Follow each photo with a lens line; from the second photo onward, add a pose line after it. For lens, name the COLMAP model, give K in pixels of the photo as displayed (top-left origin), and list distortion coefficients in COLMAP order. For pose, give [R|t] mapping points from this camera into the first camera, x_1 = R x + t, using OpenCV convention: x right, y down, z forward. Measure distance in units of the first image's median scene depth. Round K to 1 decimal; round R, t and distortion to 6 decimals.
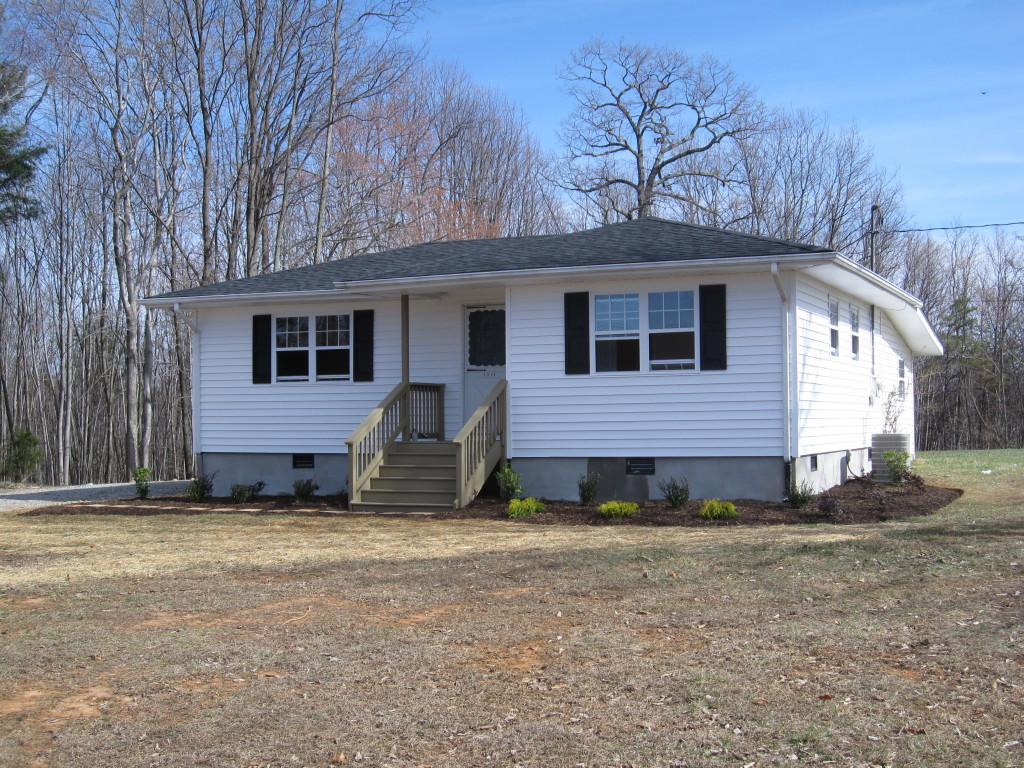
lens RADIAL K [[1329.1, 0, 513.6], [0, 1329.1, 384.1], [0, 0, 1]] dist [-0.018352, 0.000000]
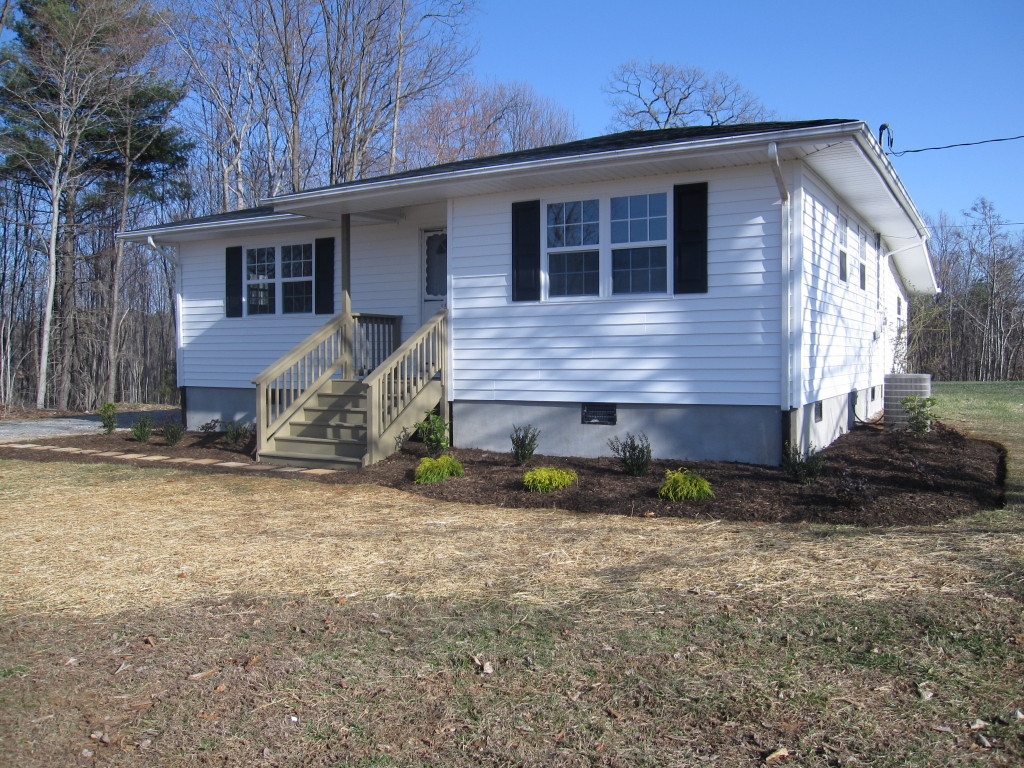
lens RADIAL K [[874.7, 0, 508.6], [0, 874.7, 374.9], [0, 0, 1]] dist [-0.016944, -0.000896]
pose [[0.995483, 0.005476, -0.094785, 0.076296], [-0.000546, 0.998649, 0.051963, 0.008796], [0.094942, -0.051677, 0.994141, 0.390975]]
